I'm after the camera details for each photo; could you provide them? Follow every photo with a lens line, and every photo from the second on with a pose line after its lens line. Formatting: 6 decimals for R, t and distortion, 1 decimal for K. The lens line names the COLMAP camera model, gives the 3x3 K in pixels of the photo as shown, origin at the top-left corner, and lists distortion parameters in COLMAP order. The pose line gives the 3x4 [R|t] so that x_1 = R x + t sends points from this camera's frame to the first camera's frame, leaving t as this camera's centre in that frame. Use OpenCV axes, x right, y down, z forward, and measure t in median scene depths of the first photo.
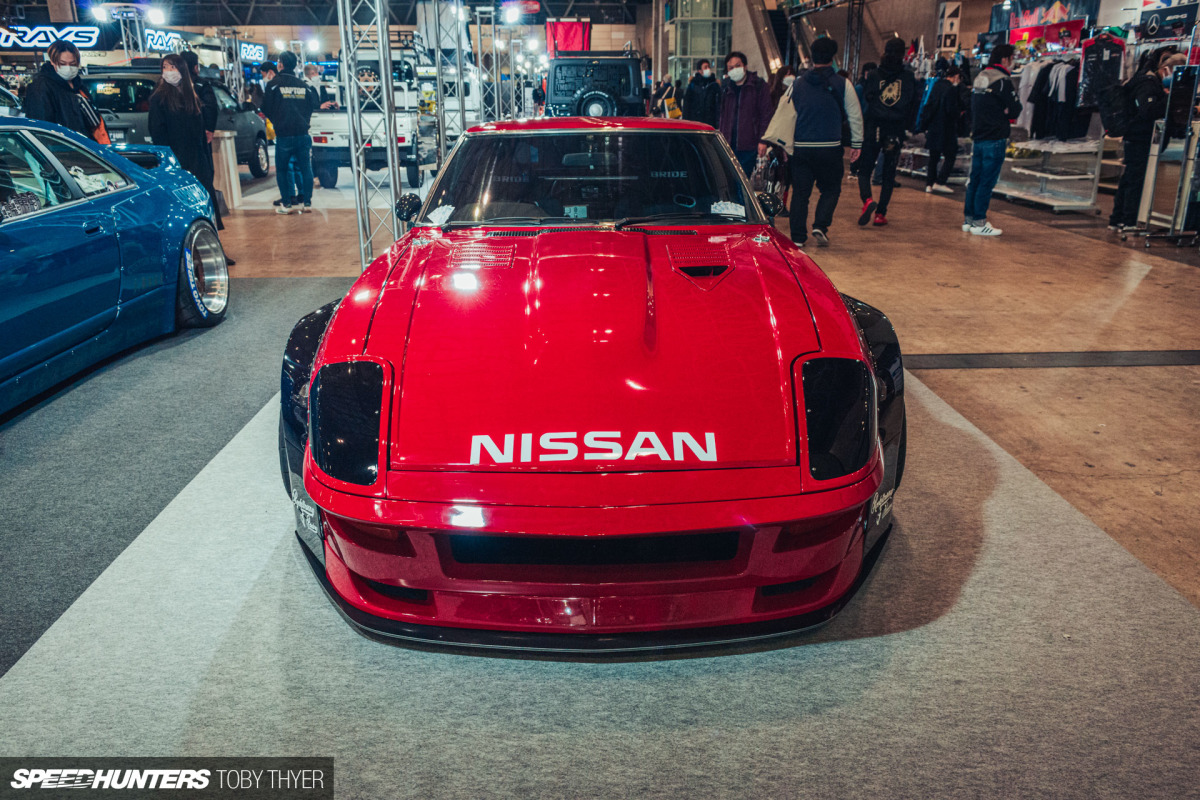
lens RADIAL K [[932.9, 0, 600.6], [0, 932.9, 399.5], [0, 0, 1]] dist [0.005749, -0.000498]
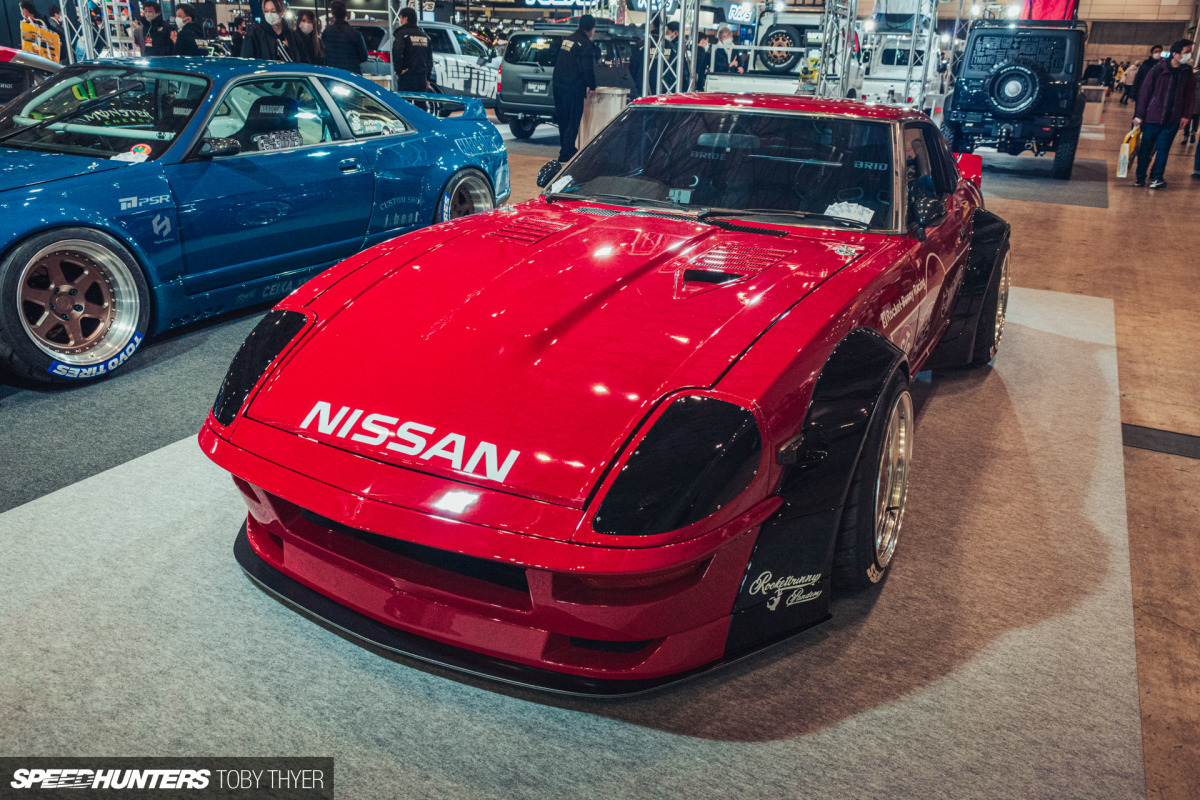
lens RADIAL K [[932.9, 0, 600.2], [0, 932.9, 401.6], [0, 0, 1]] dist [0.005749, -0.000498]
pose [[0.876732, 0.203926, -0.435608, 0.344087], [-0.187987, 0.978915, 0.079916, -0.059443], [0.442720, 0.011824, 0.896582, 0.134667]]
